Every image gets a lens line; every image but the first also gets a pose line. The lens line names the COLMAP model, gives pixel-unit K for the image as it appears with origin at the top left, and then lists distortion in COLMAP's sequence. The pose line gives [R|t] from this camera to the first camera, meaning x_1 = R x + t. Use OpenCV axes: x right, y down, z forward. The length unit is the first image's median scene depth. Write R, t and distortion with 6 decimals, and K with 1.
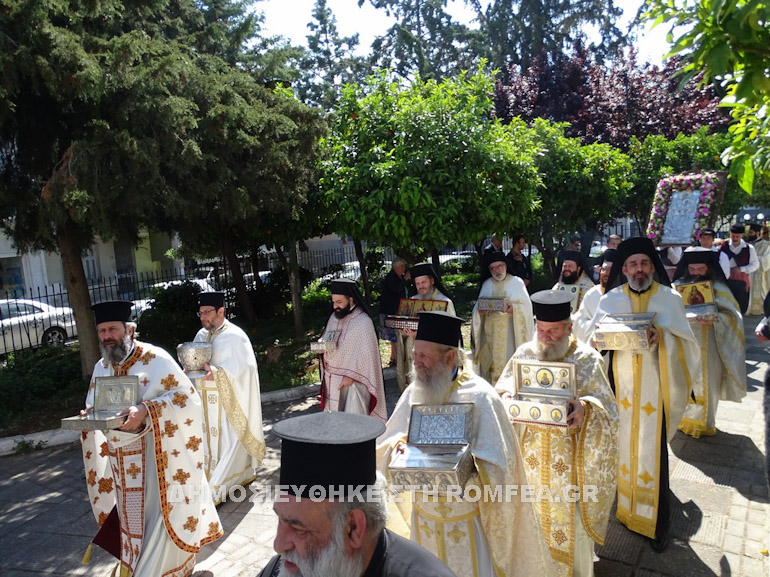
lens RADIAL K [[543.8, 0, 384.9], [0, 543.8, 288.3], [0, 0, 1]] dist [-0.003926, -0.001572]
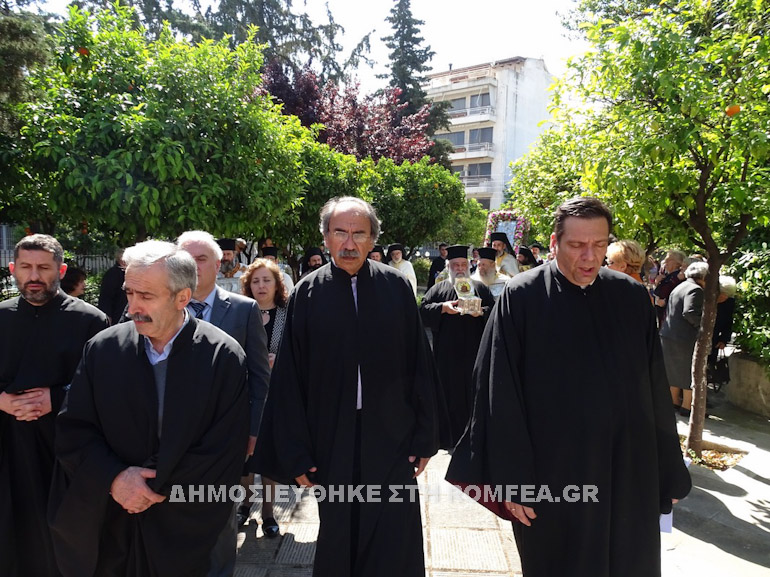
lens RADIAL K [[543.8, 0, 385.1], [0, 543.8, 288.7], [0, 0, 1]] dist [-0.003926, -0.001572]
pose [[0.839290, 0.034333, 0.542599, -0.104566], [0.000927, 0.997912, -0.064578, 0.059764], [-0.543683, 0.054703, 0.837506, 0.167617]]
